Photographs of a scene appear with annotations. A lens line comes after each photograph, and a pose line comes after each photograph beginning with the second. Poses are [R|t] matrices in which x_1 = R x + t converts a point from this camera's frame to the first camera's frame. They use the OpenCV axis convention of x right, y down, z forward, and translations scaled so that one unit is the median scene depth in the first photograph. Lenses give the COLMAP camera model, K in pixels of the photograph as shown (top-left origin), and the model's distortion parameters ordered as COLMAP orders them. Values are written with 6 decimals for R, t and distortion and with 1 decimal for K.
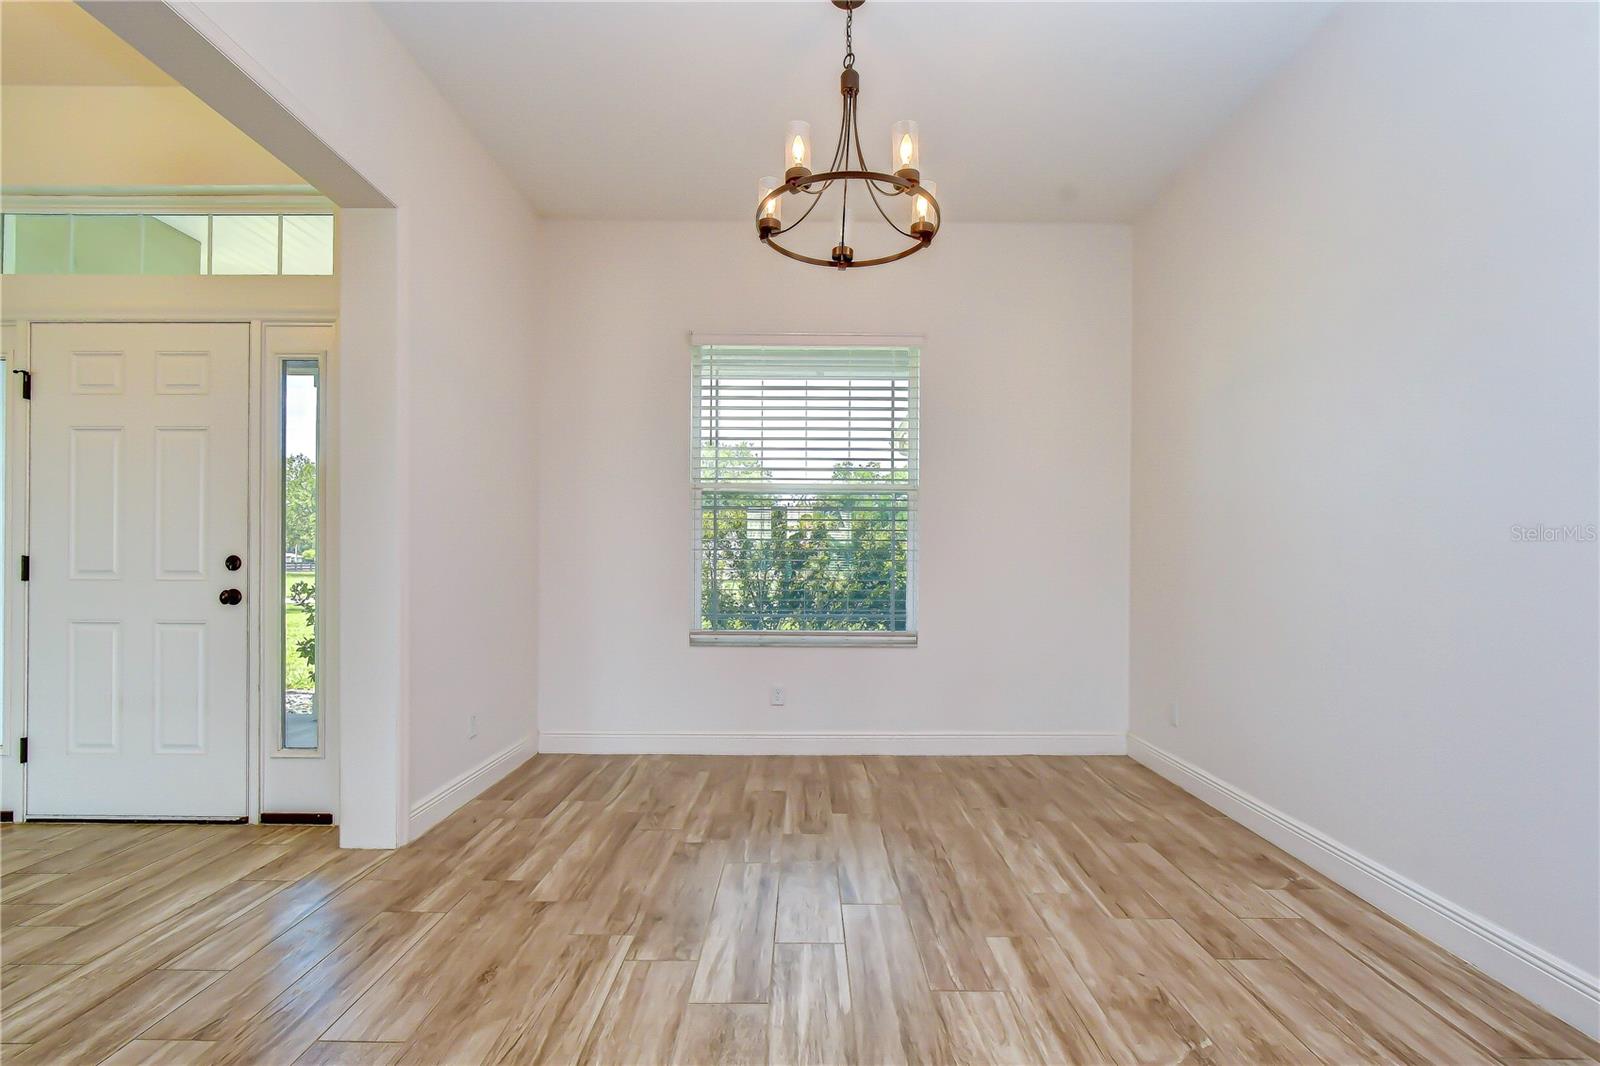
lens RADIAL K [[709.0, 0, 810.7], [0, 709.0, 558.9], [0, 0, 1]] dist [0.001749, -0.002850]
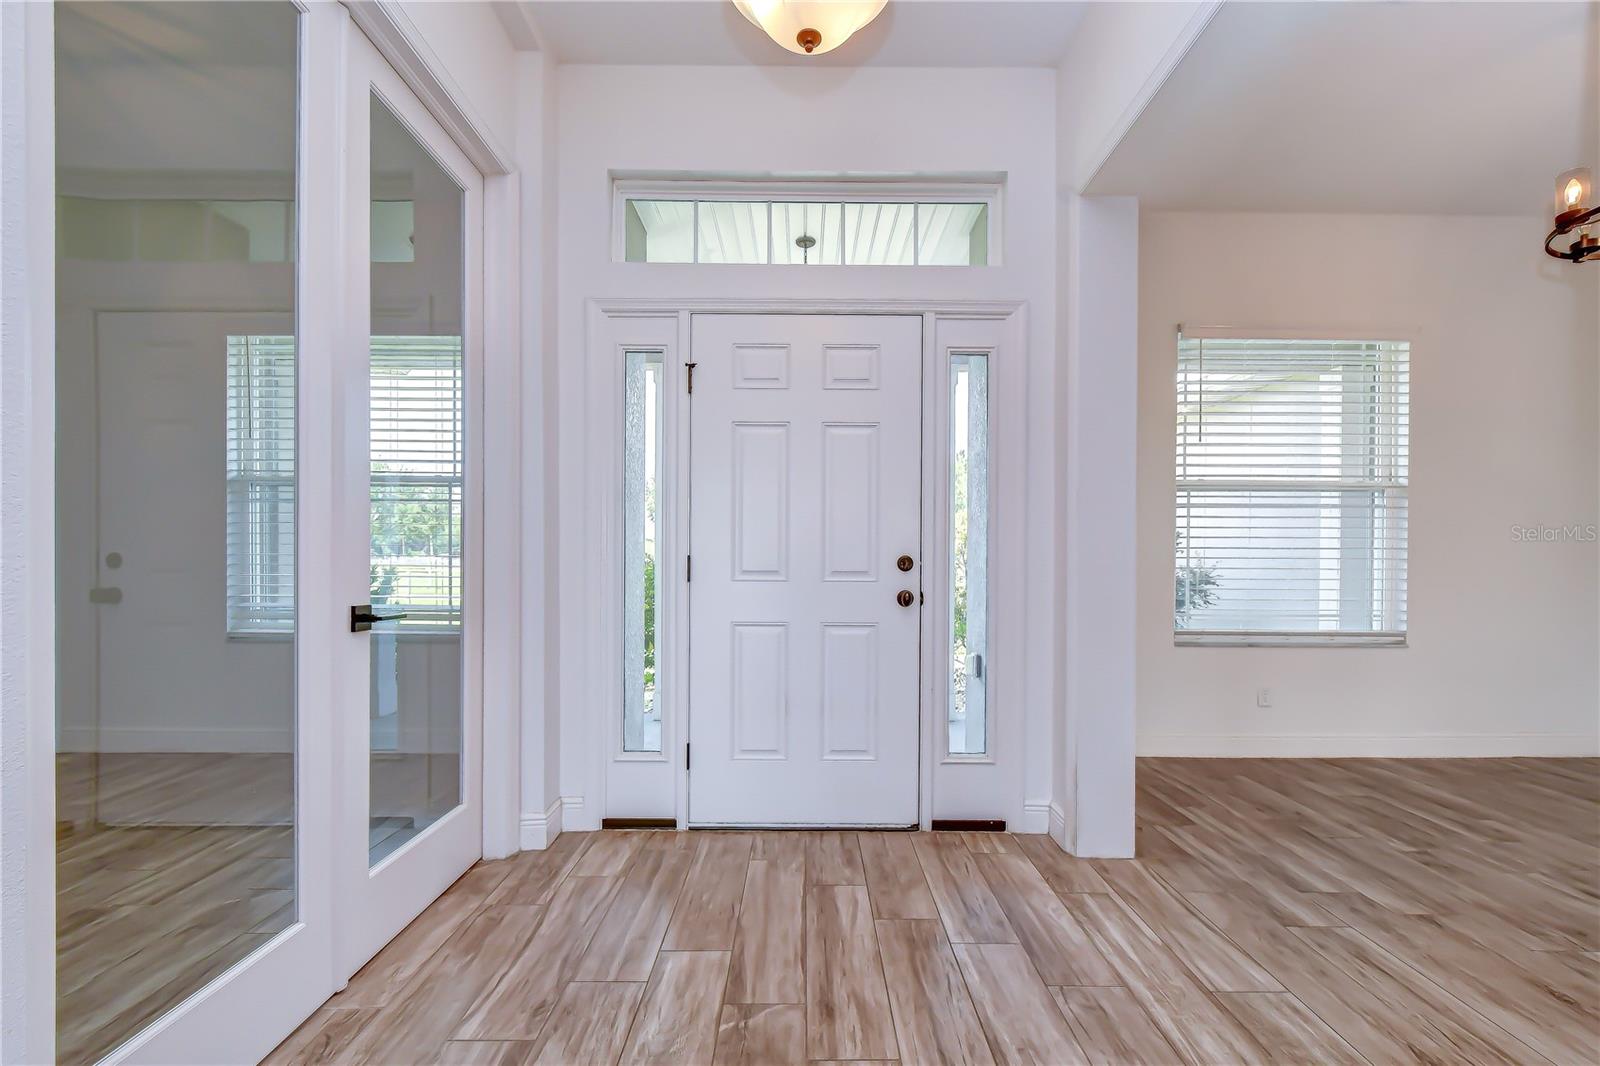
lens RADIAL K [[709.0, 0, 818.7], [0, 709.0, 562.0], [0, 0, 1]] dist [0.001749, -0.002850]
pose [[0.999998, 0.001658, 0.000631, -0.934014], [-0.001666, 0.999913, 0.013073, -0.008955], [-0.000609, -0.013074, 0.999914, 0.029612]]
